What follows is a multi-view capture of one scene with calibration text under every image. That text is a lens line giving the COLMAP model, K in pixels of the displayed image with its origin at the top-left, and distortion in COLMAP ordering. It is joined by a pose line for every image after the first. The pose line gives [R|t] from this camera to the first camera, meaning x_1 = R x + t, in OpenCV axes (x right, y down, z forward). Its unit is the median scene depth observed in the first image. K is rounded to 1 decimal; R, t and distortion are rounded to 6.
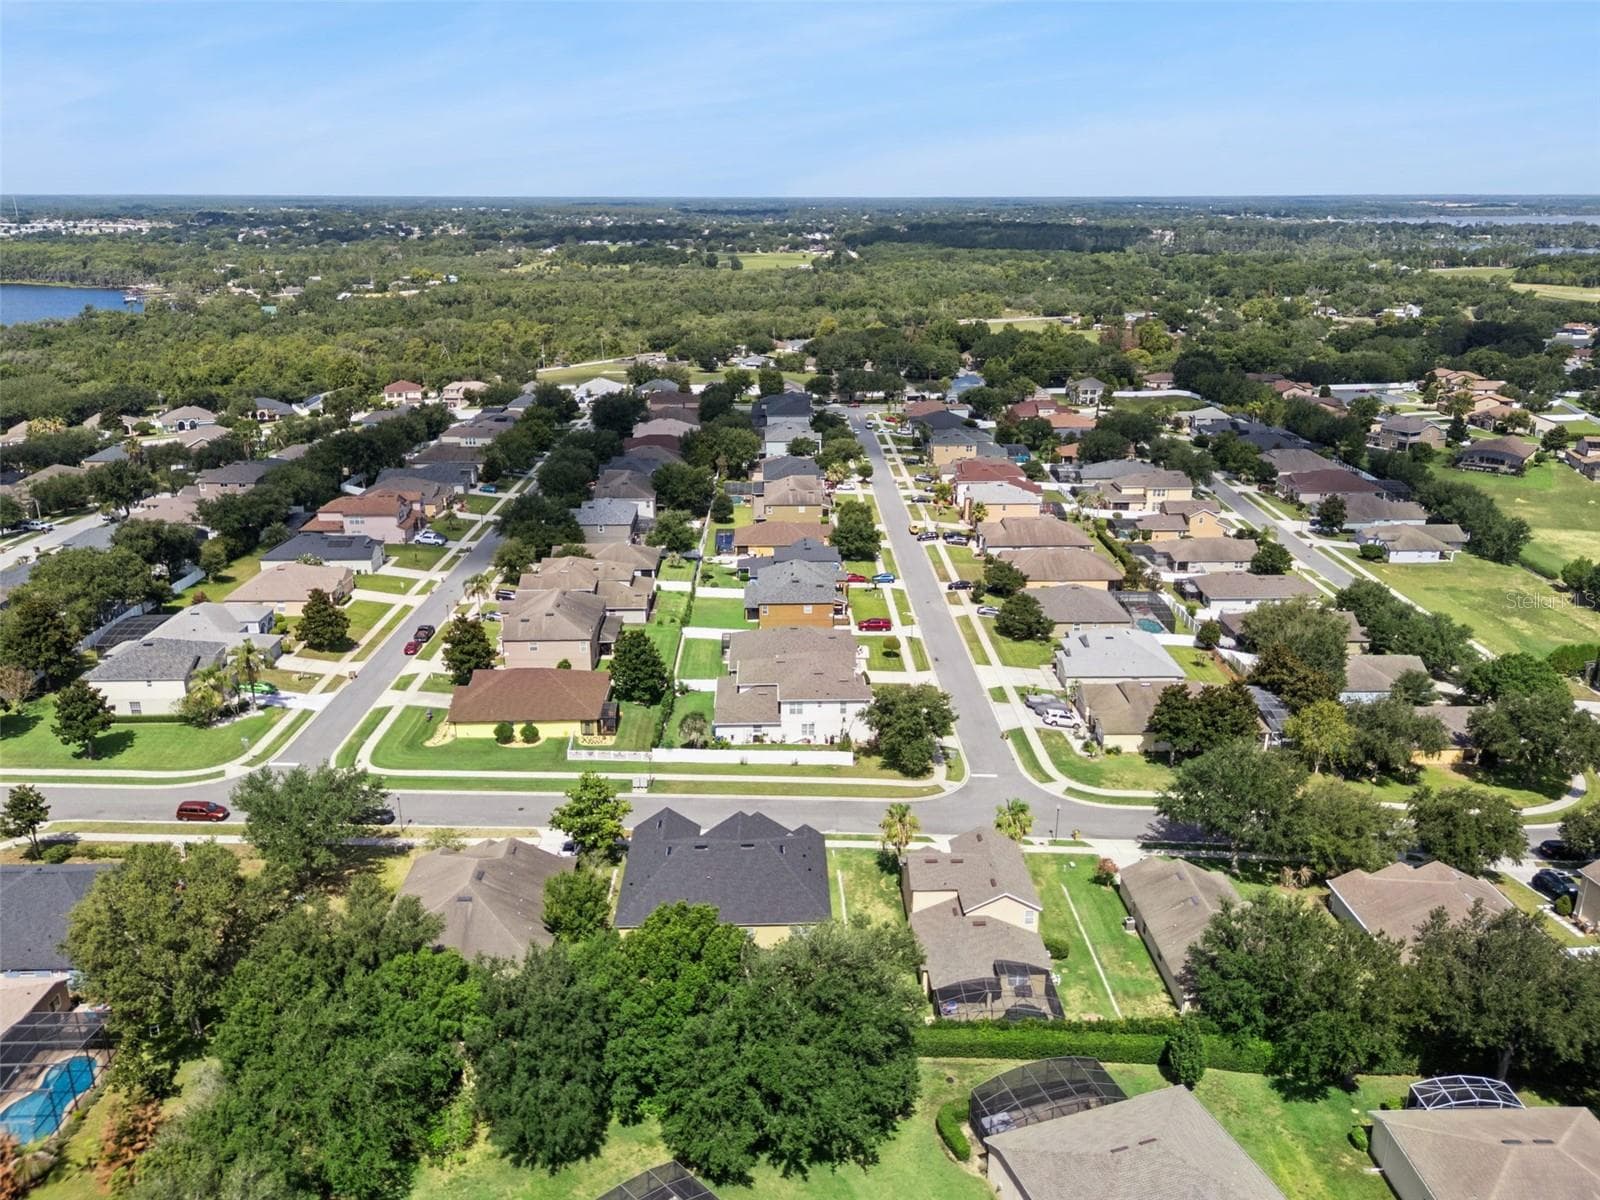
lens RADIAL K [[1199.7, 0, 793.4], [0, 1199.7, 592.4], [0, 0, 1]] dist [0.078655, -0.088235]
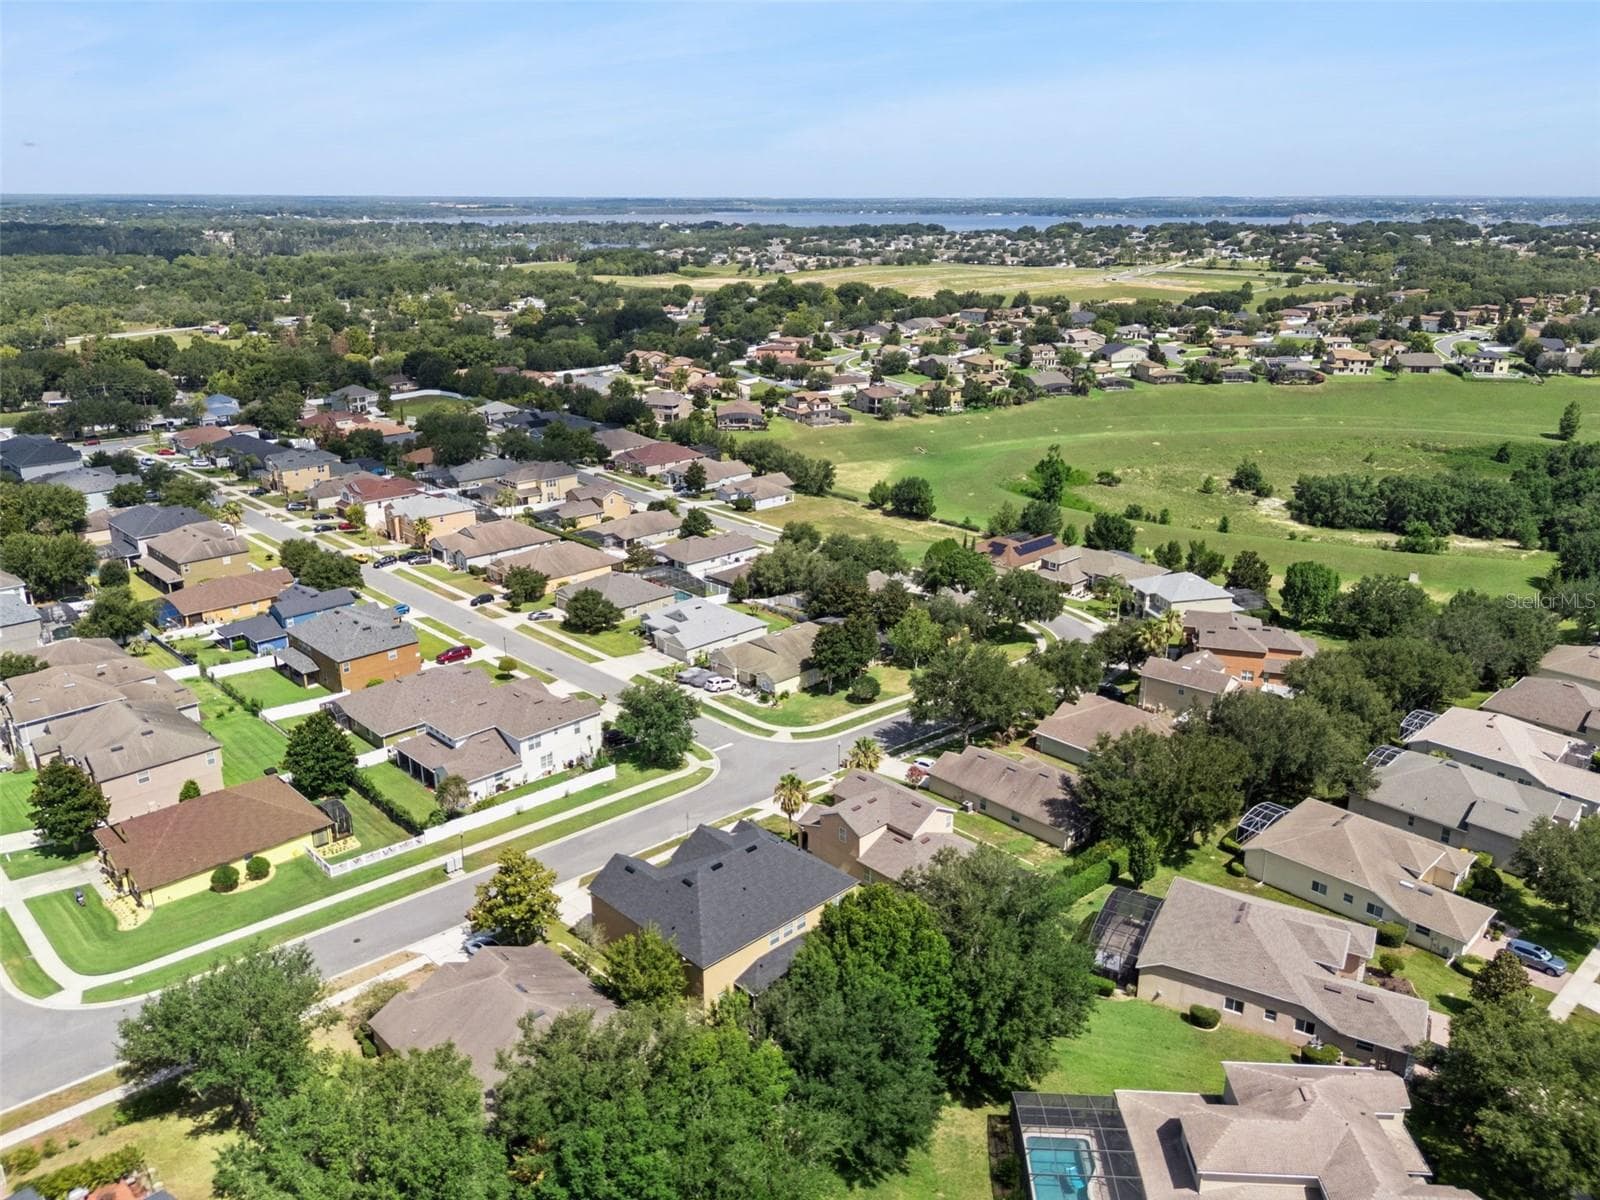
lens RADIAL K [[1199.7, 0, 799.0], [0, 1199.7, 615.8], [0, 0, 1]] dist [0.078655, -0.088235]
pose [[0.731803, -0.223209, 0.643927, -0.339765], [0.211934, 0.972532, 0.096259, -0.036742], [-0.647725, 0.066028, 0.759007, 0.109989]]
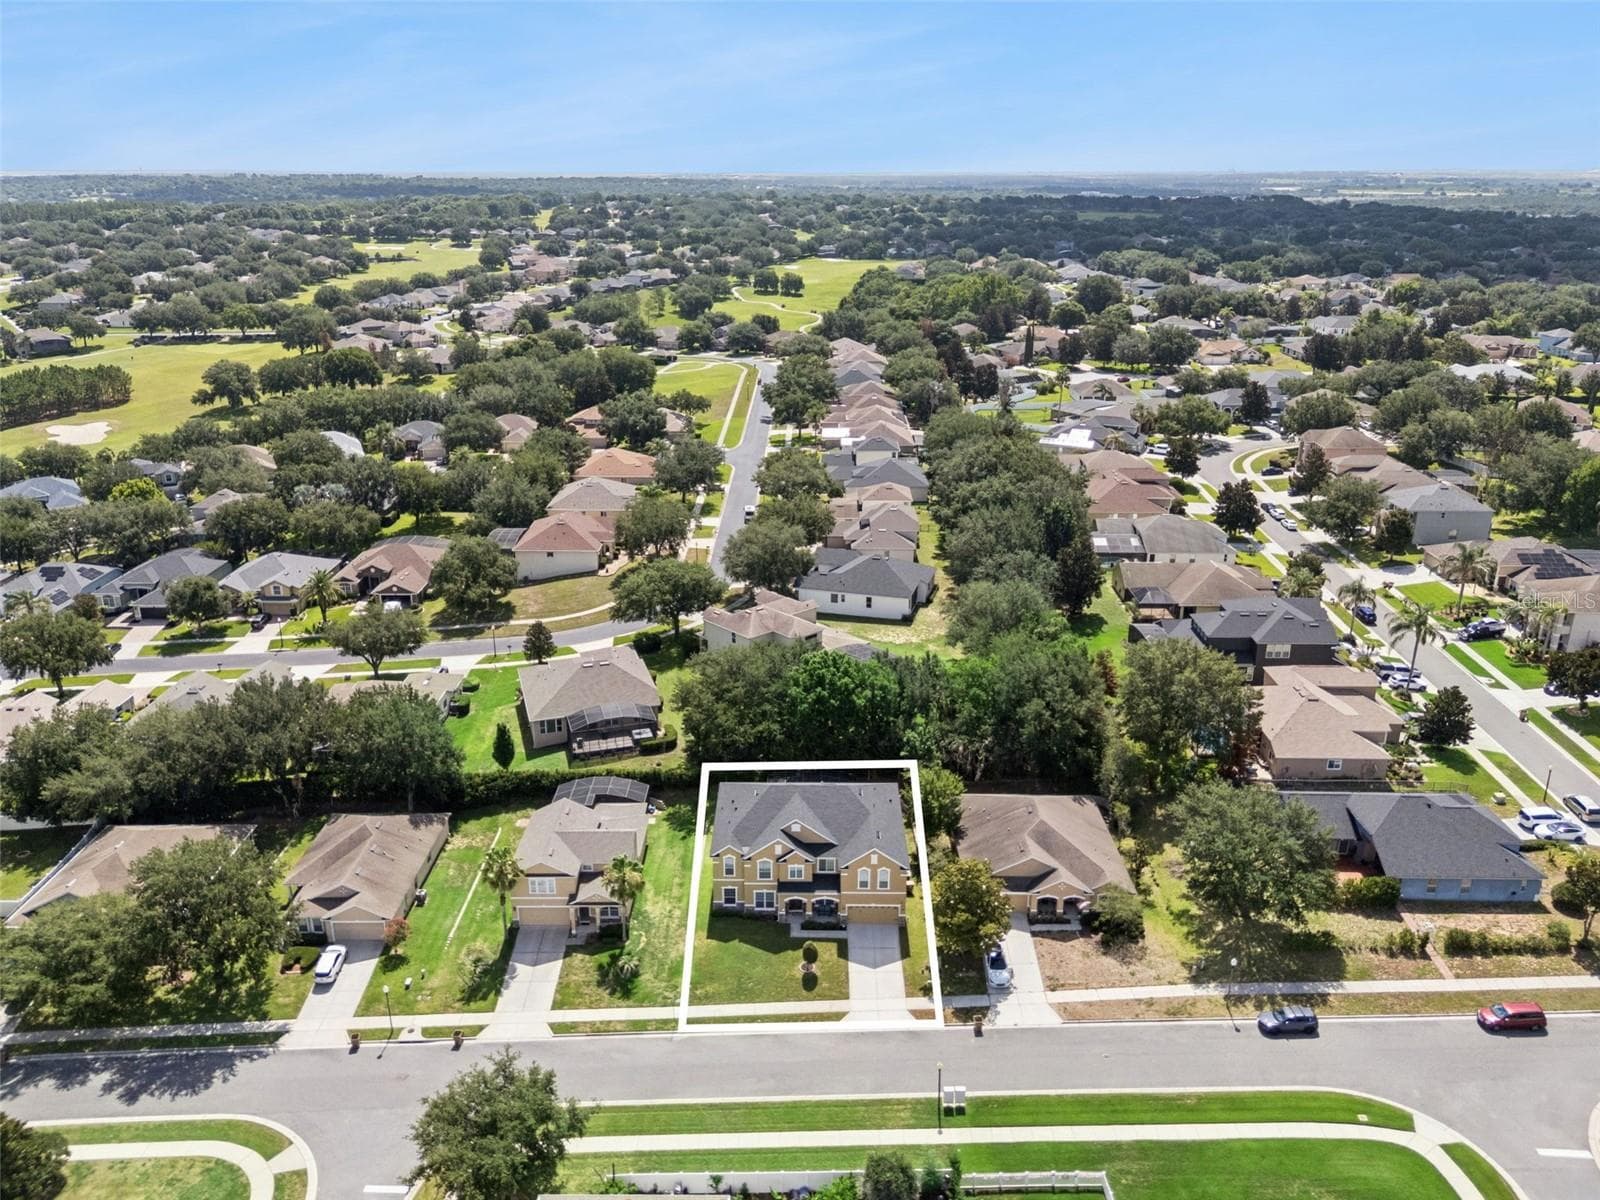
lens RADIAL K [[1199.7, 0, 801.7], [0, 1199.7, 598.8], [0, 0, 1]] dist [0.078655, -0.088235]
pose [[-0.999722, -0.007004, 0.022523, -0.041637], [0.008330, 0.788519, 0.614954, -0.331321], [-0.022067, 0.614970, -0.788241, 0.974244]]
